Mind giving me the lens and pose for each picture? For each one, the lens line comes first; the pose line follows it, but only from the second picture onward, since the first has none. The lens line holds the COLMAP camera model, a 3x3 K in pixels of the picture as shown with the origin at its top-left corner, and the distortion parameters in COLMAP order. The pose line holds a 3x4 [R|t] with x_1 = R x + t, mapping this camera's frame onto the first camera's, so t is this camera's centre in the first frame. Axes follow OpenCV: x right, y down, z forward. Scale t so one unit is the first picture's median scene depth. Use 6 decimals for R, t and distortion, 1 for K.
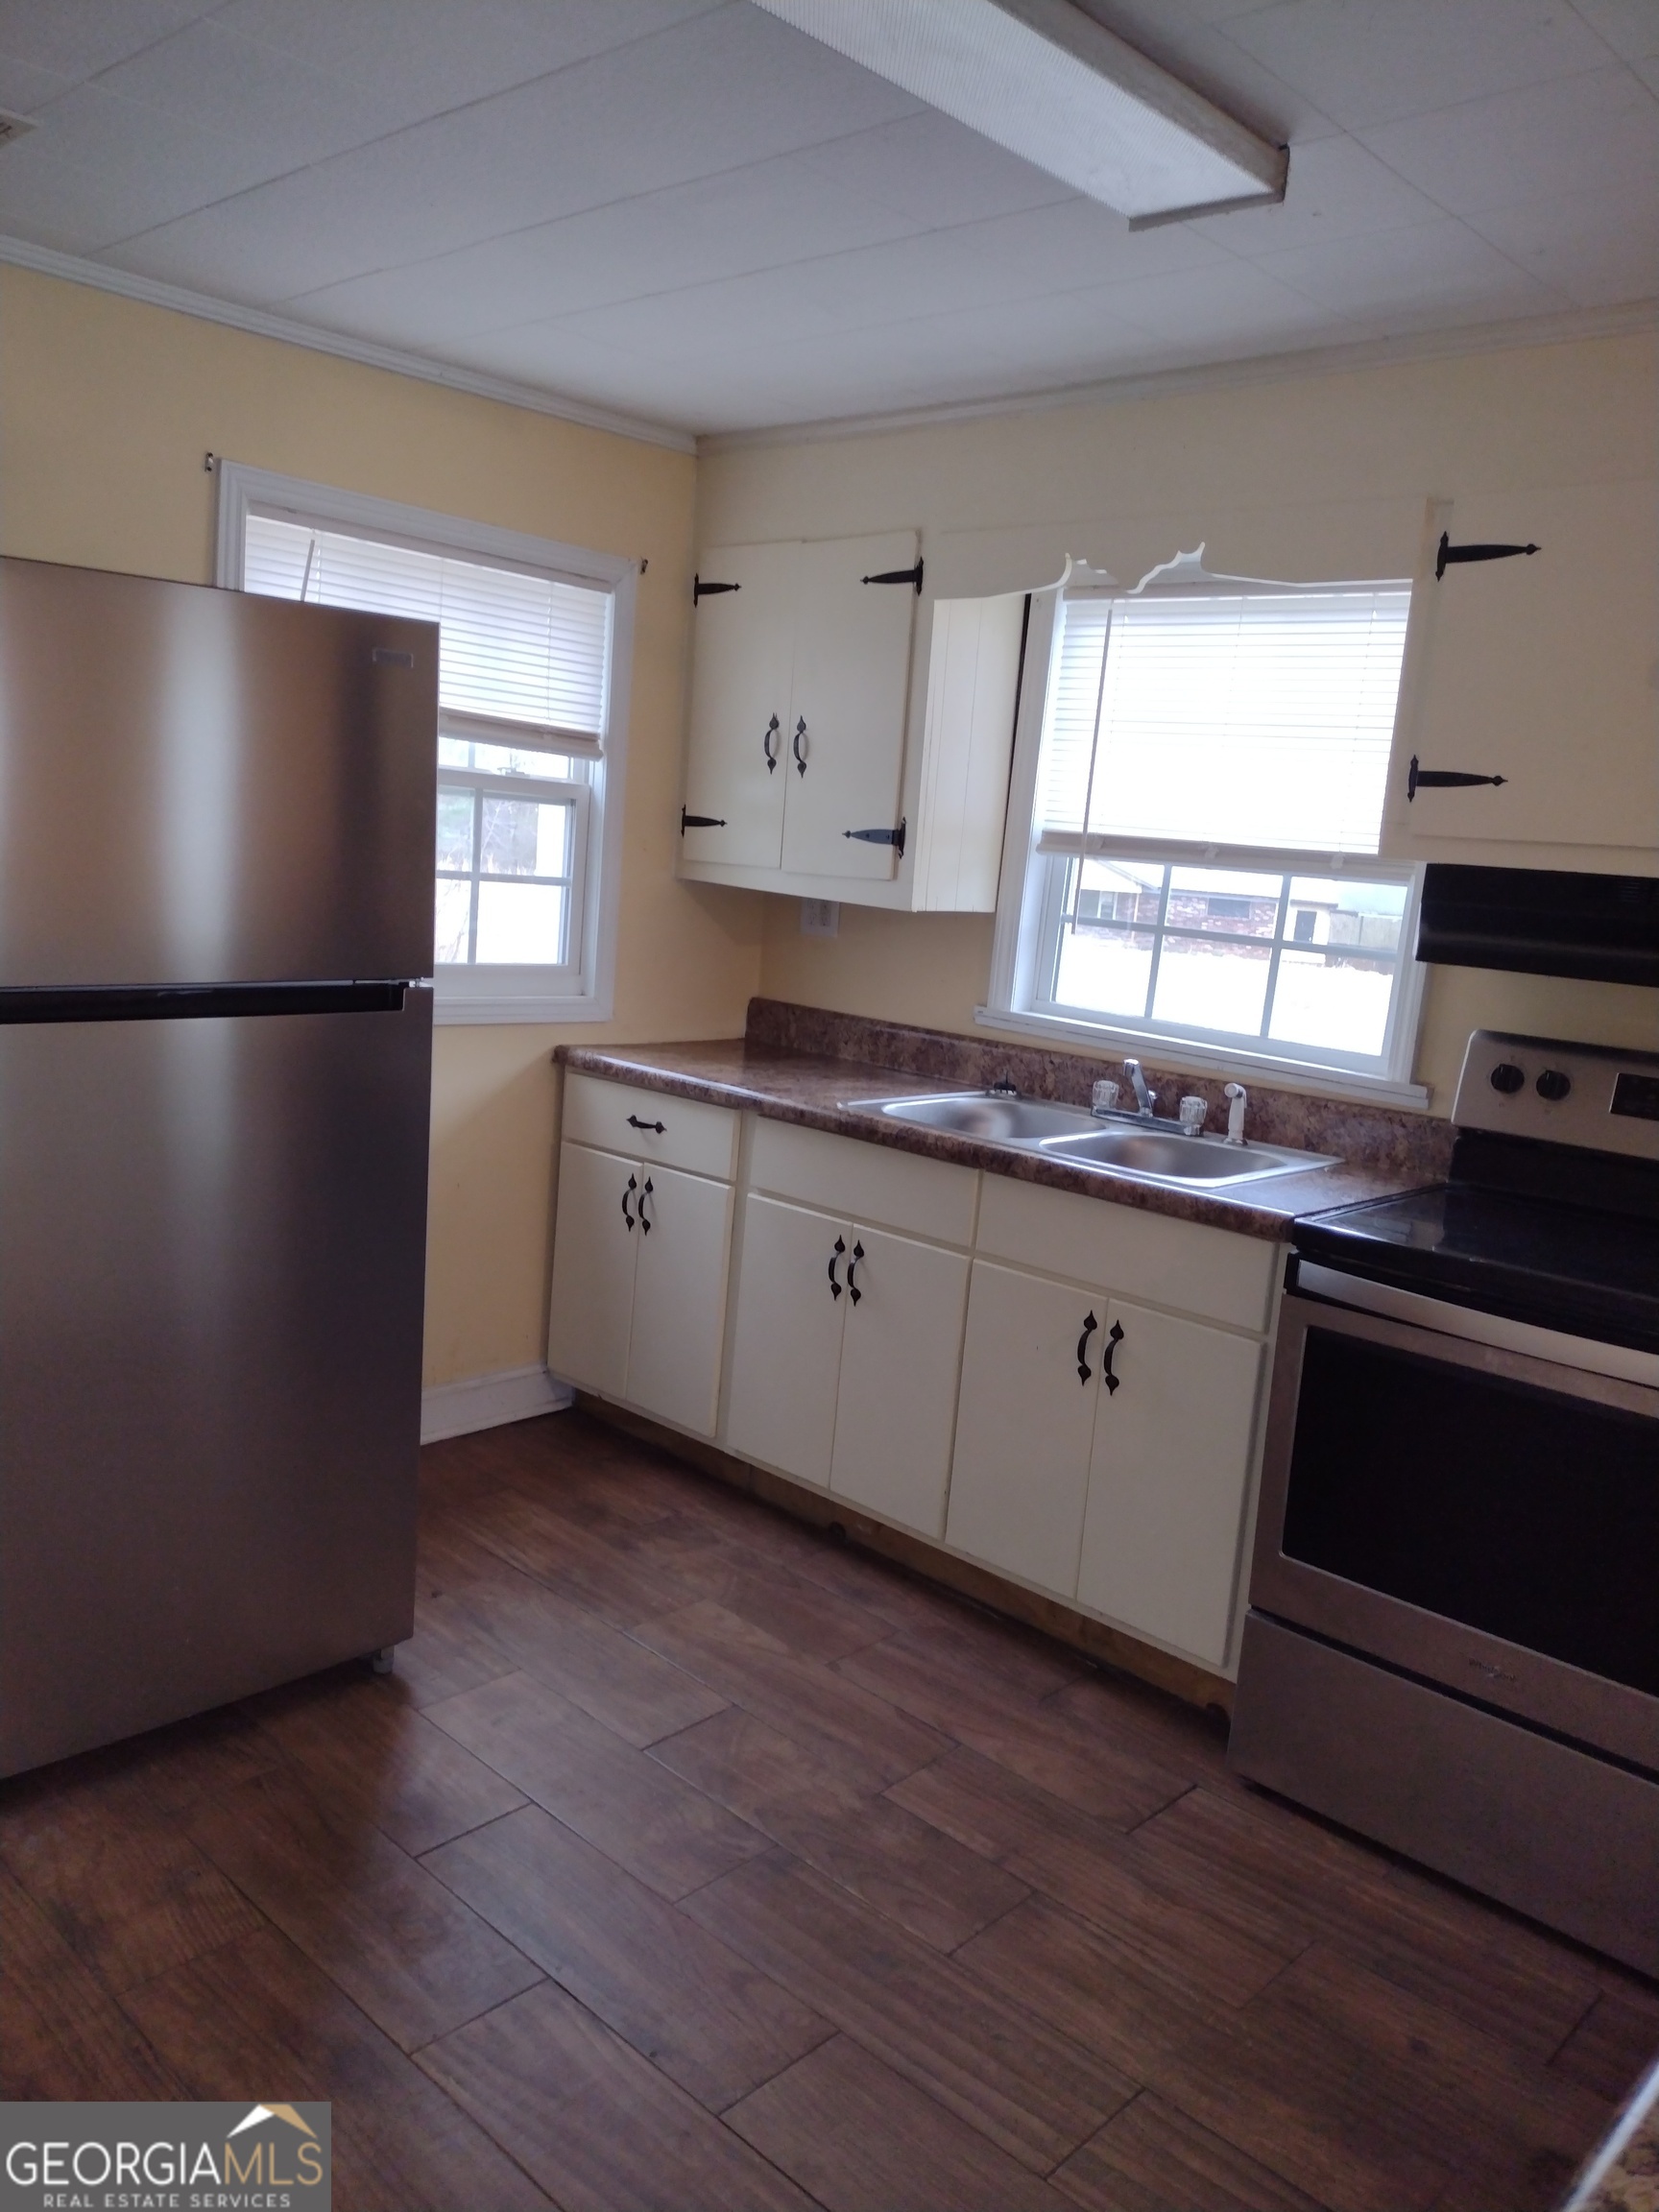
lens RADIAL K [[1655.1, 0, 833.9], [0, 1655.1, 1108.1], [0, 0, 1]] dist [0.003210, 0.000178]
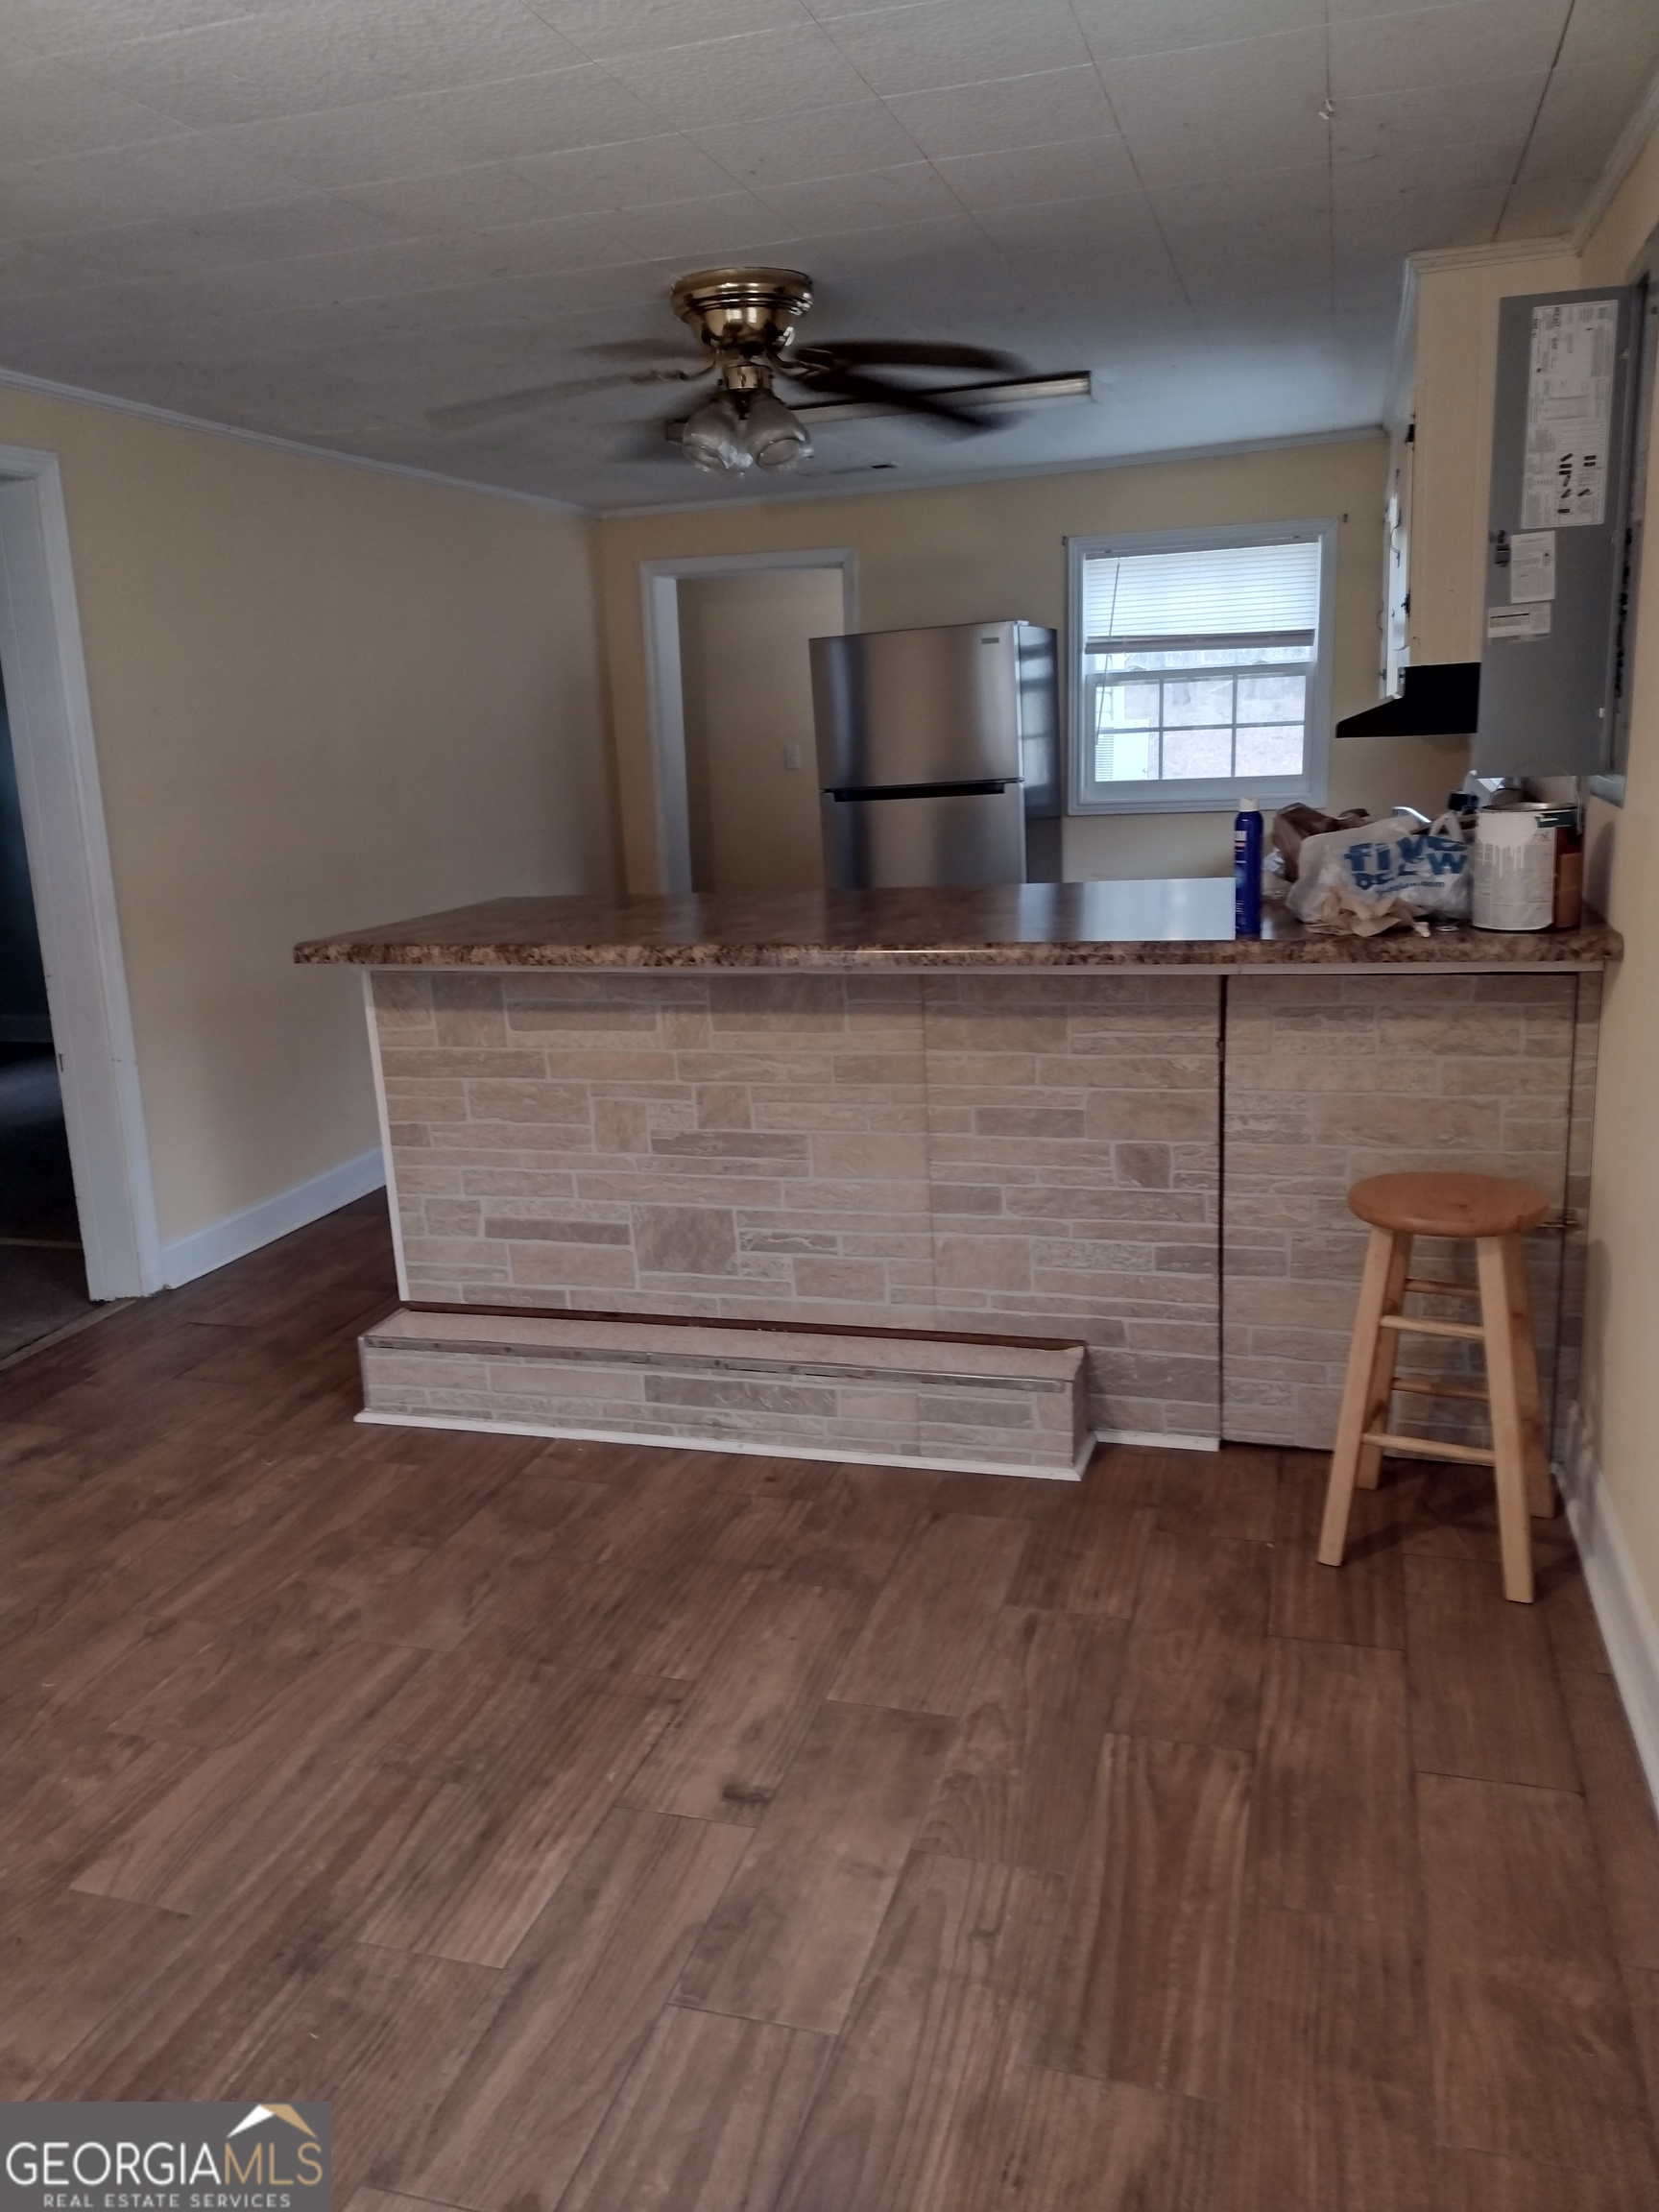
lens RADIAL K [[1649.1, 0, 830.4], [0, 1649.1, 1094.4], [0, 0, 1]] dist [0.073385, -0.090942]
pose [[0.440916, 0.102018, -0.891732, 1.810412], [-0.054576, 0.994728, 0.086816, 0.177512], [0.895888, 0.010388, 0.444159, -0.240920]]
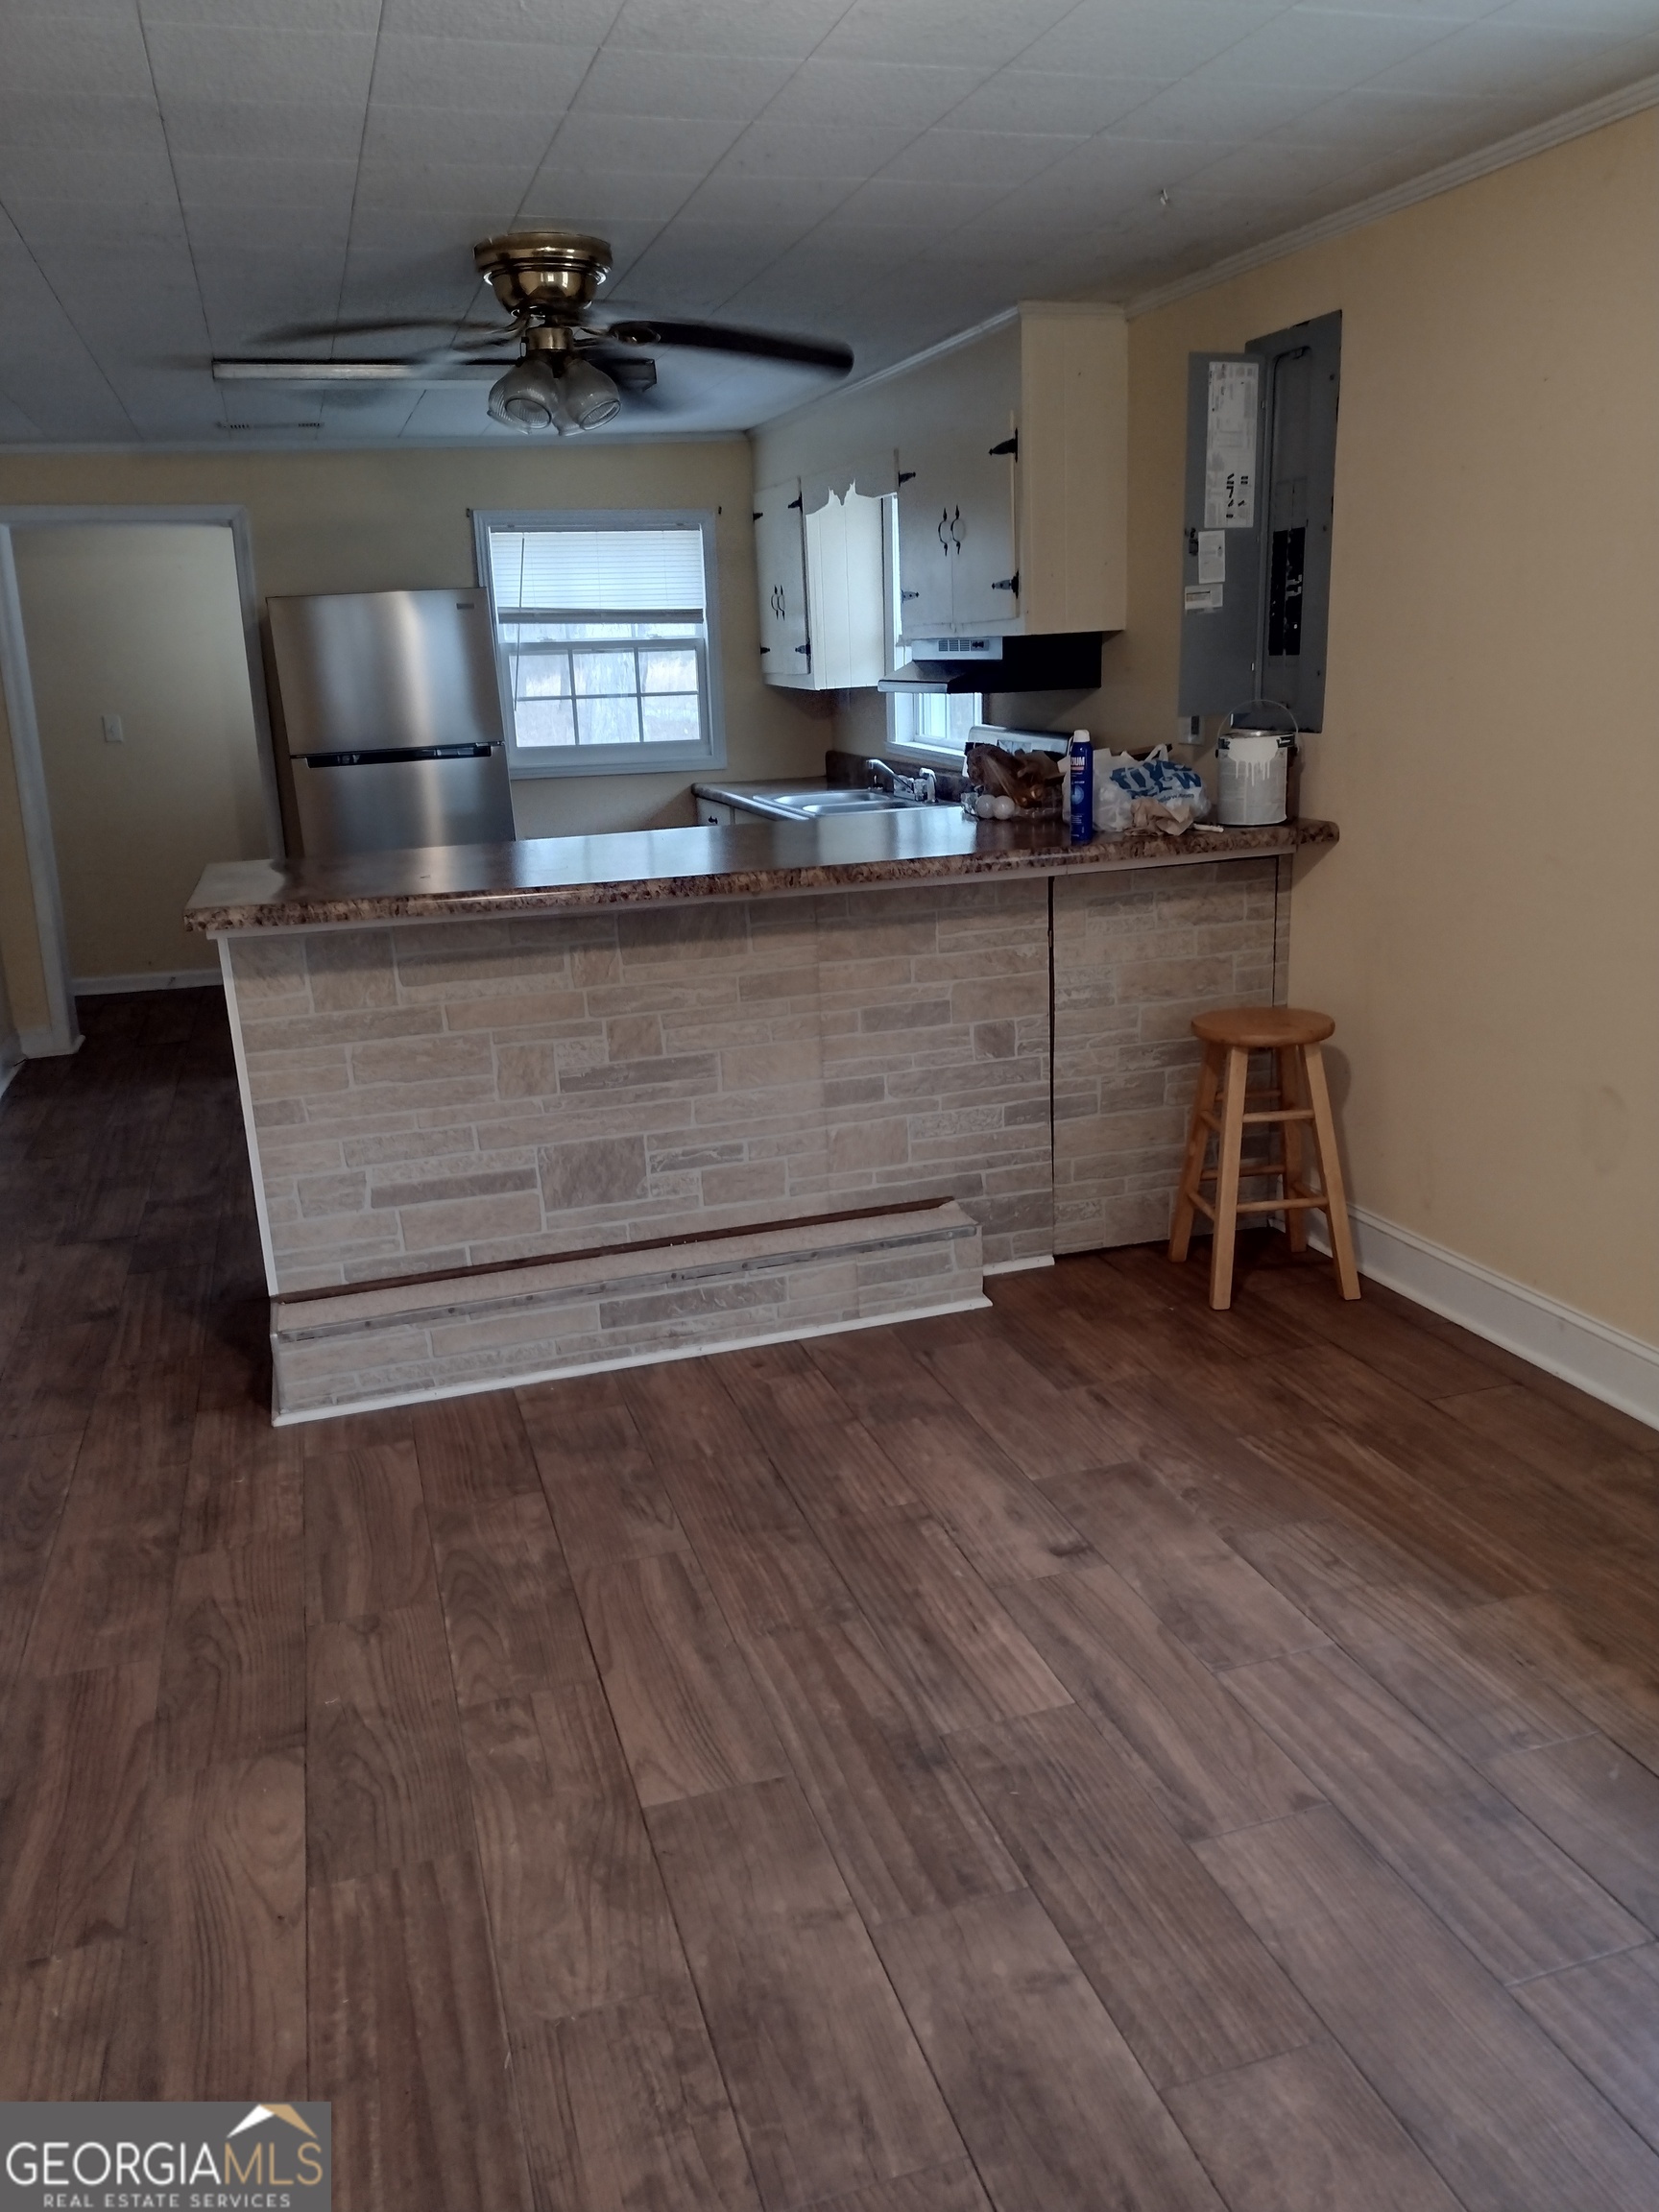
lens RADIAL K [[1640.4, 0, 827.7], [0, 1640.4, 1098.8], [0, 0, 1]] dist [0.067836, -0.102001]
pose [[0.865303, 0.016020, -0.500992, 1.409861], [0.033427, 0.995420, 0.089565, 0.243027], [0.500133, -0.094247, 0.860805, -0.871840]]
